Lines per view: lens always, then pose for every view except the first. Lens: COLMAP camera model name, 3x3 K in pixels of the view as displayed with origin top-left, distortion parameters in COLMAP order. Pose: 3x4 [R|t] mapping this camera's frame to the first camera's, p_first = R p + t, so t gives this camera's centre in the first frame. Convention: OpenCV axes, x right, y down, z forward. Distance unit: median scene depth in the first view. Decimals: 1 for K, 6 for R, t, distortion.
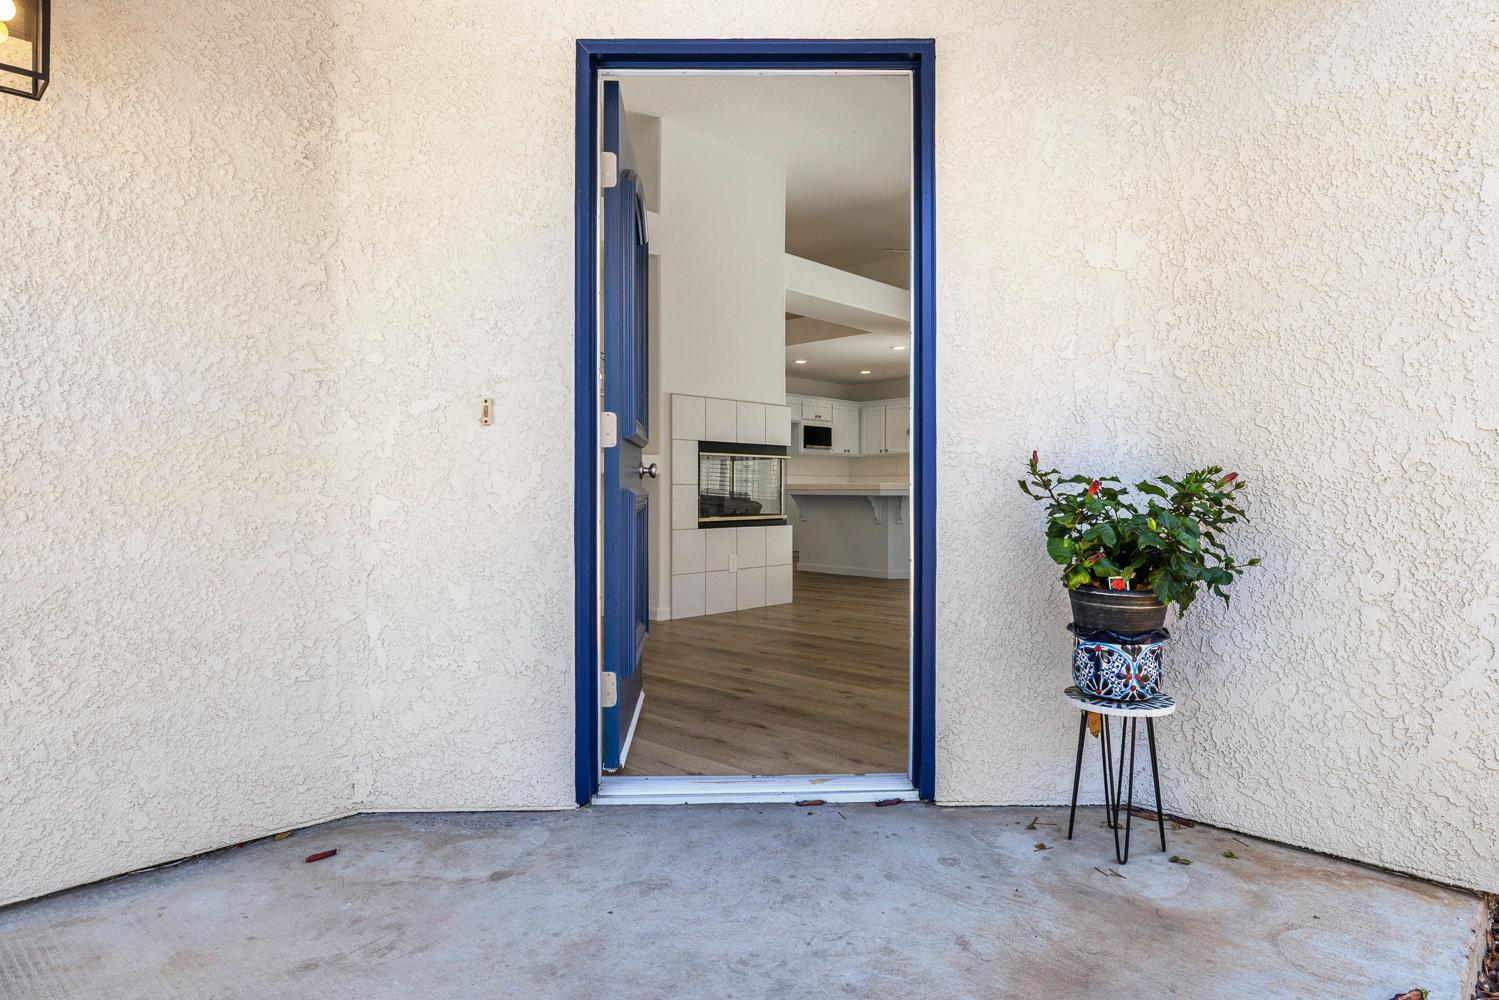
lens RADIAL K [[854.7, 0, 750.3], [0, 854.7, 496.3], [0, 0, 1]] dist [0.002004, 0.000638]
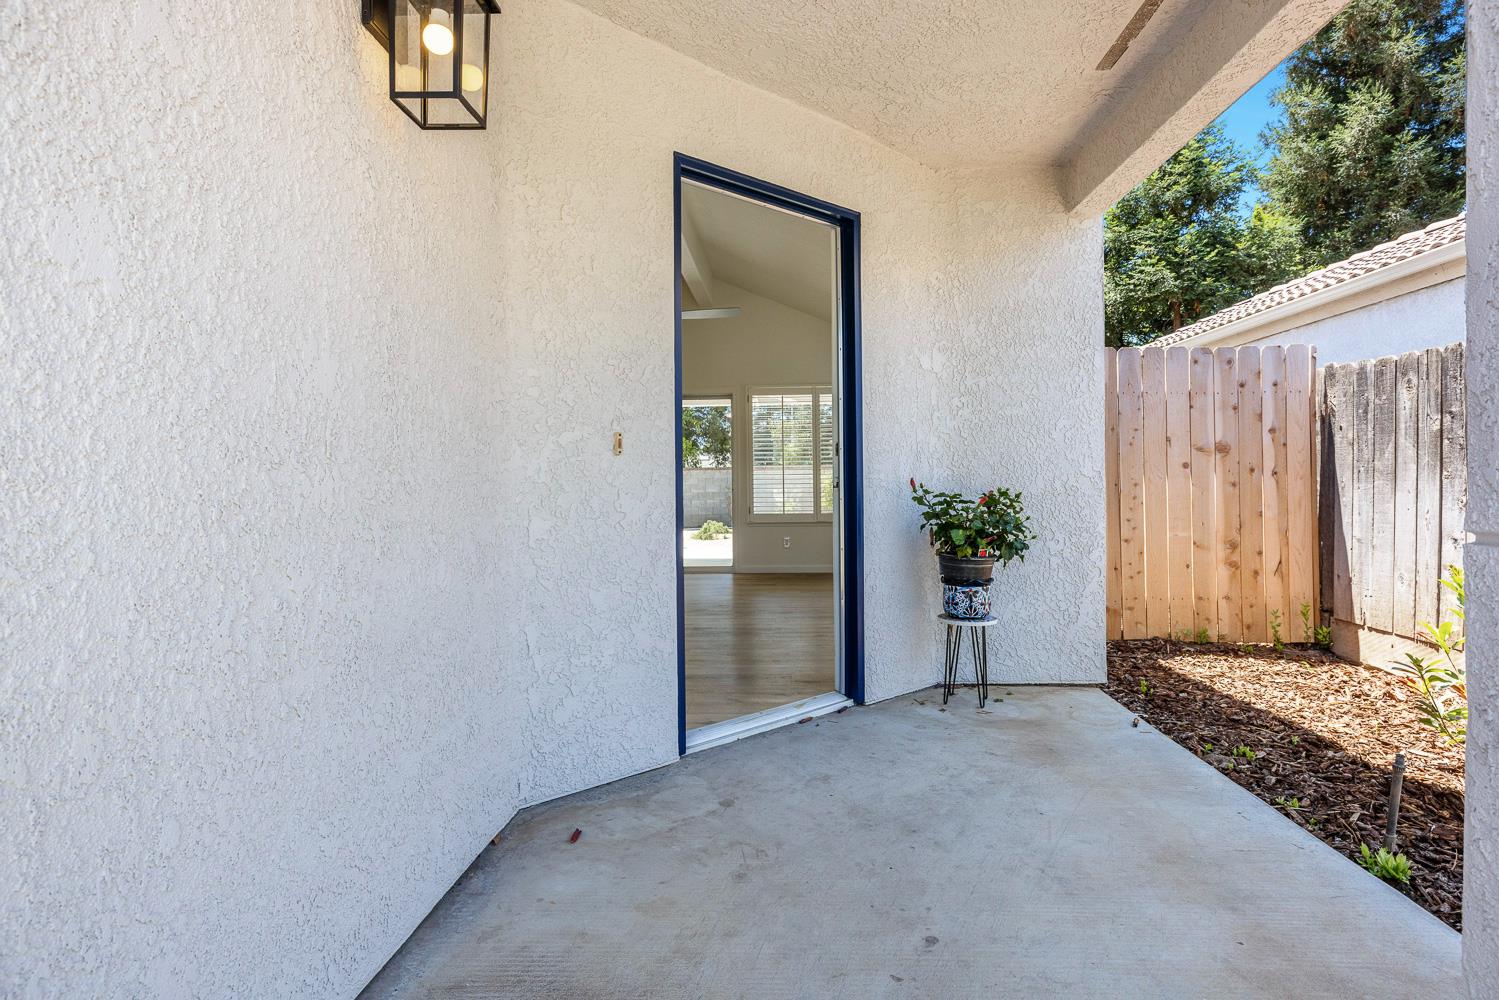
lens RADIAL K [[791.7, 0, 749.5], [0, 791.7, 500.0], [0, 0, 1]] dist [-0.000814, -0.000027]
pose [[0.755765, -0.015794, 0.654652, -0.916332], [0.016451, 0.999852, 0.005130, -0.023837], [-0.654636, 0.006893, 0.755913, 0.048218]]
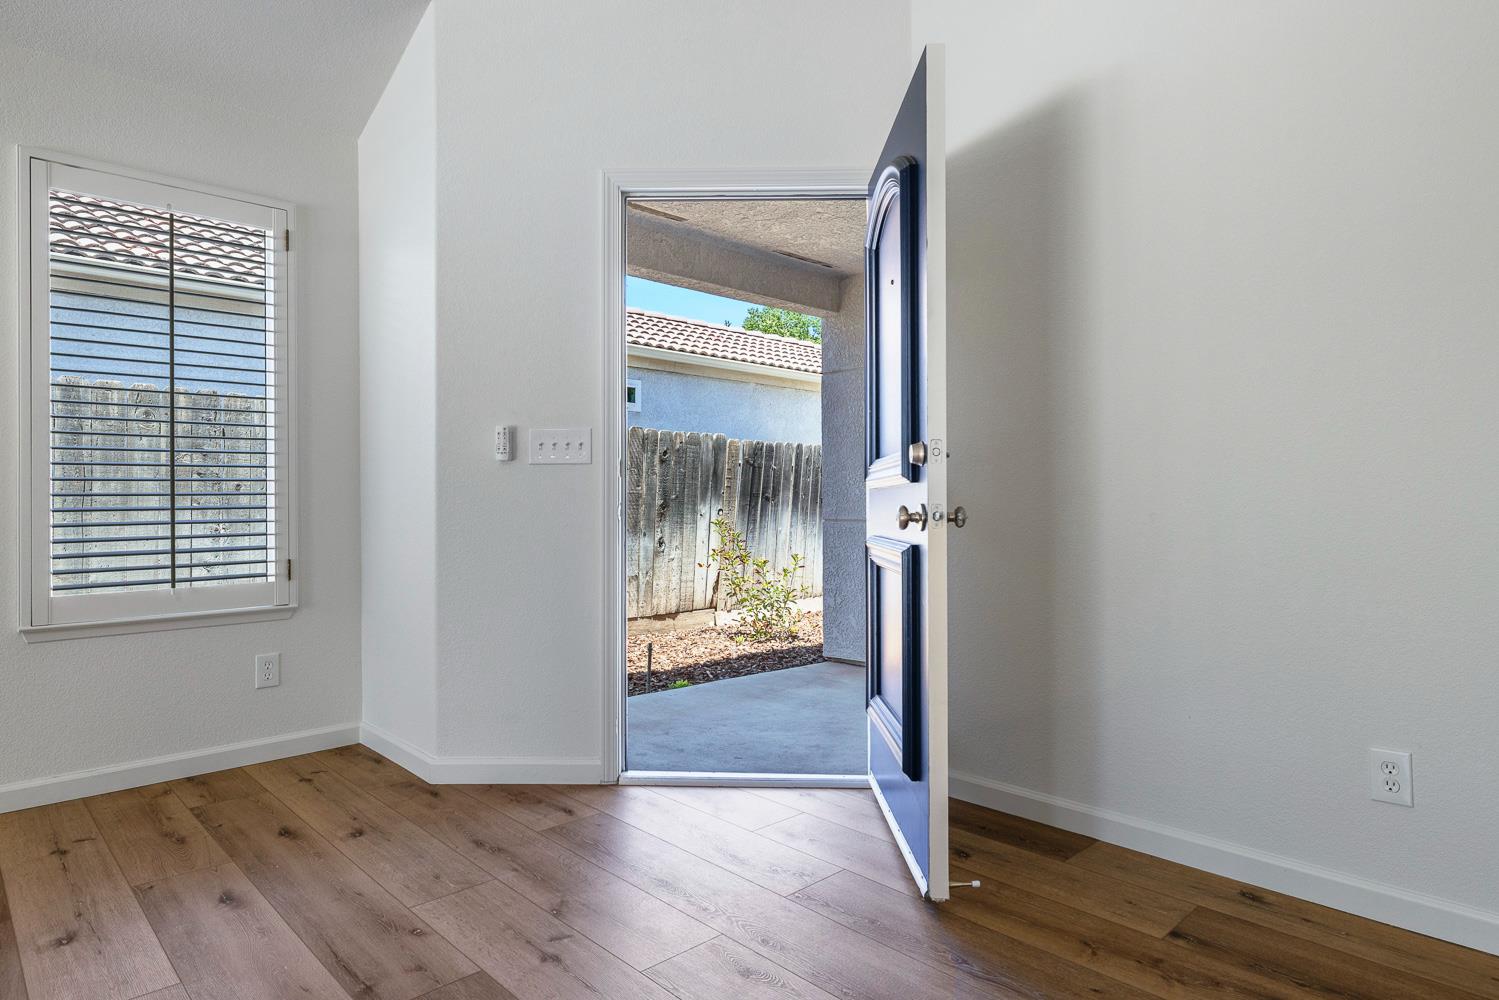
lens RADIAL K [[854.7, 0, 750.3], [0, 854.7, 496.3], [0, 0, 1]] dist [0.002004, 0.000638]
pose [[-0.998901, 0.005756, 0.046510, -0.050503], [0.005931, 0.999976, 0.003629, -0.063772], [-0.046488, 0.003901, -0.998911, 2.357607]]
